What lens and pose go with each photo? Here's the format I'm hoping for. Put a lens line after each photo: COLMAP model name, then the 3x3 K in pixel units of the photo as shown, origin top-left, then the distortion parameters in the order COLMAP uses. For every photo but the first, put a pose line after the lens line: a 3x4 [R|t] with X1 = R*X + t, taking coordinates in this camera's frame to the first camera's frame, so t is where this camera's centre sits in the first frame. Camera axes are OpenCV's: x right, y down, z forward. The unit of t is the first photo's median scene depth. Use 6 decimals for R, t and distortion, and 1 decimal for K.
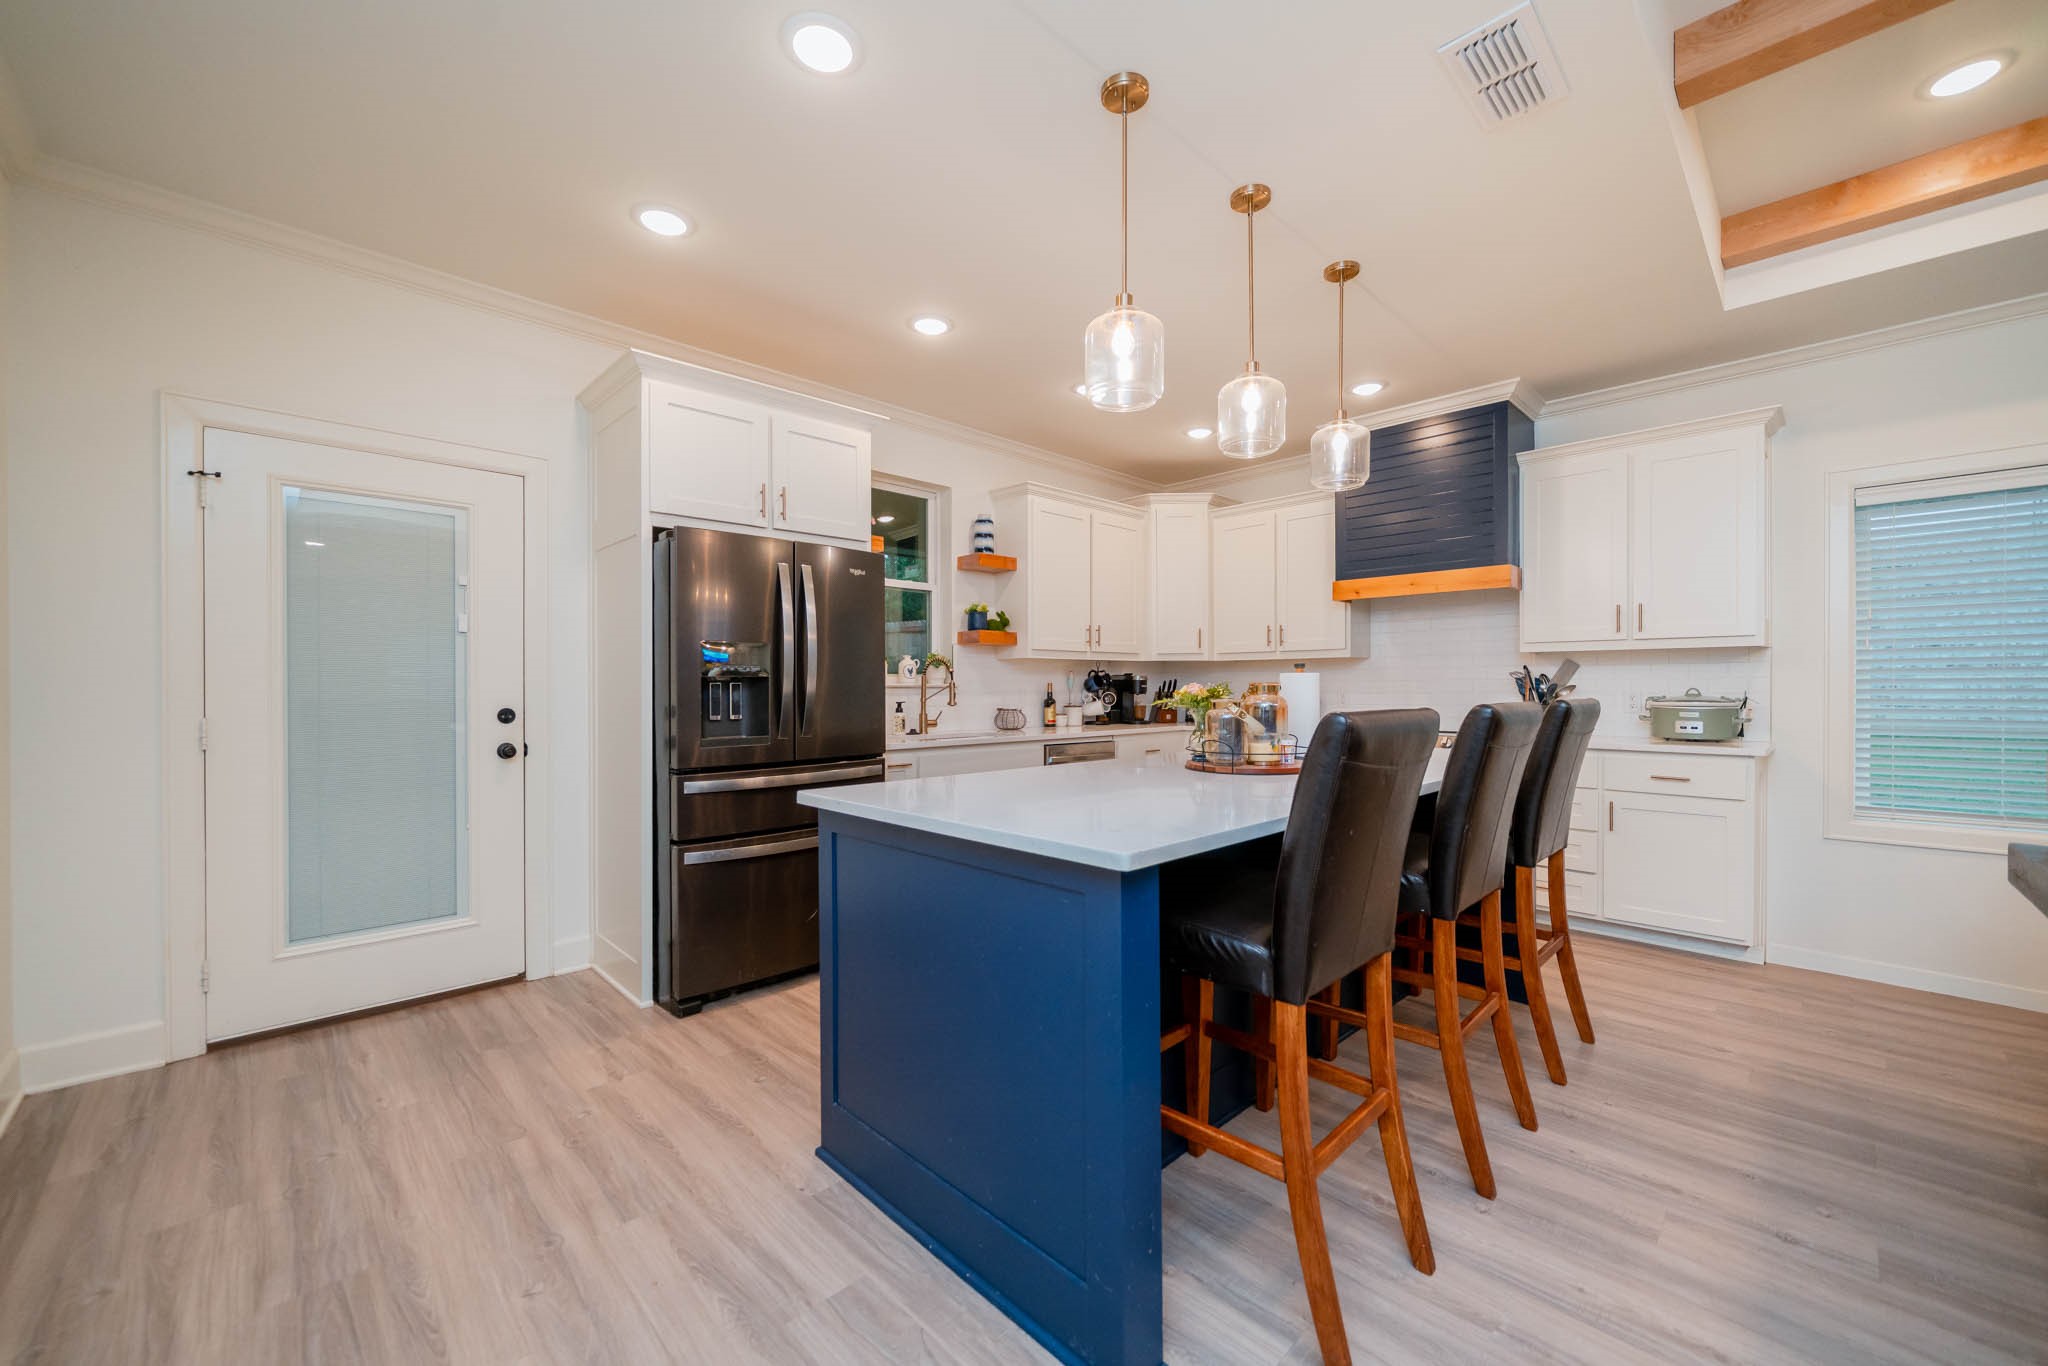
lens RADIAL K [[797.8, 0, 1024.0], [0, 797.8, 683.0], [0, 0, 1]] dist [-0.000964, -0.000294]
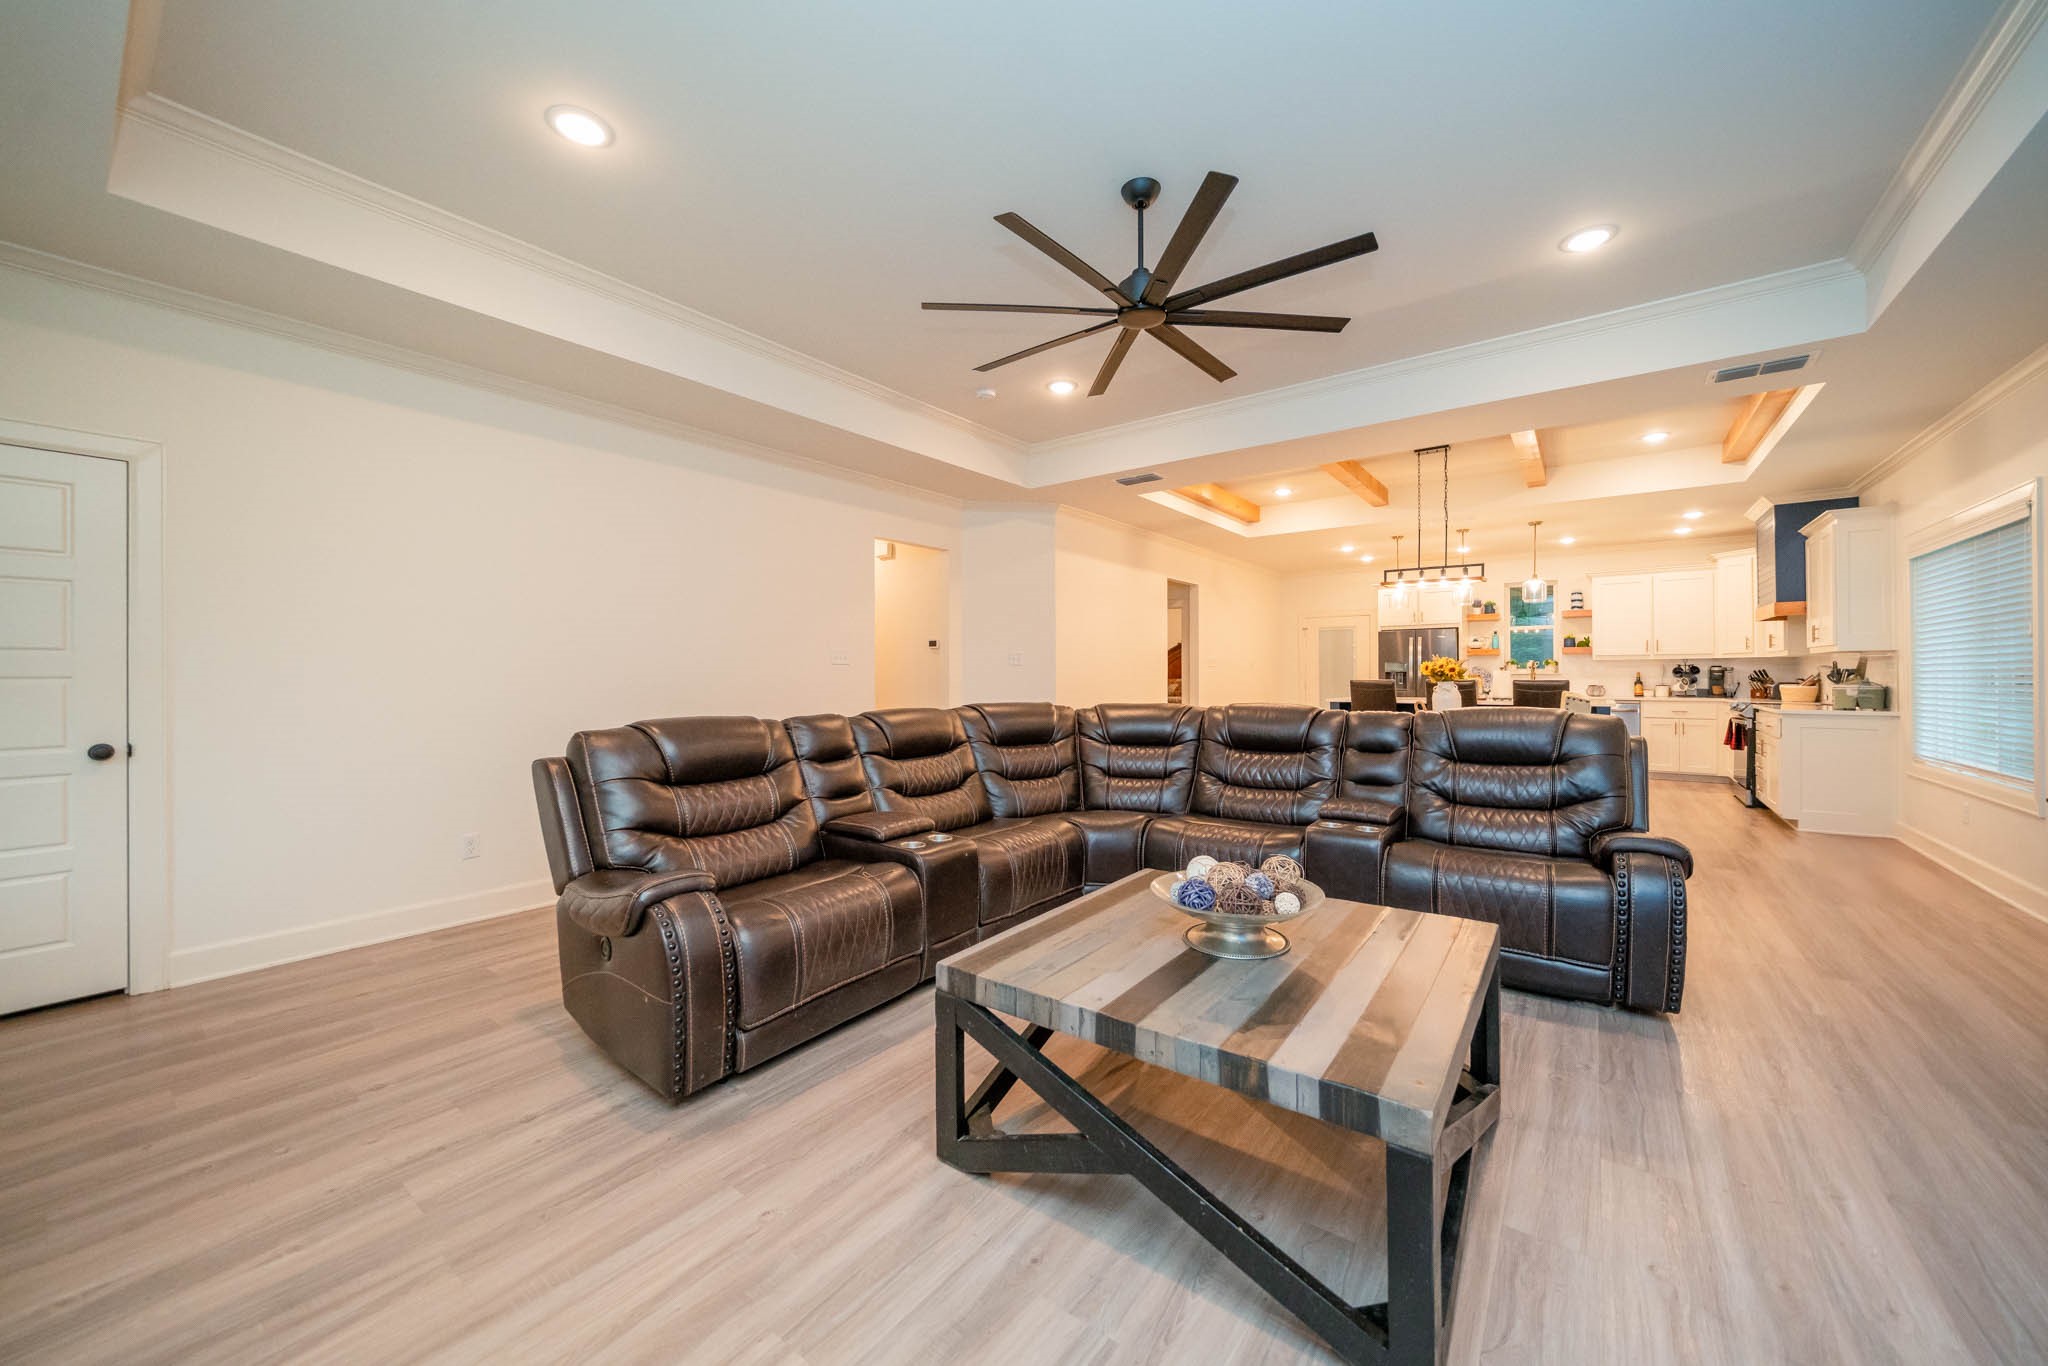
lens RADIAL K [[746.0, 0, 1030.0], [0, 746.0, 665.3], [0, 0, 1]] dist [0.000275, 0.000040]
pose [[0.149454, -0.012011, -0.988696, 1.723678], [0.008550, 0.999905, -0.010855, -0.010834], [0.988732, -0.006831, 0.149543, -0.718228]]
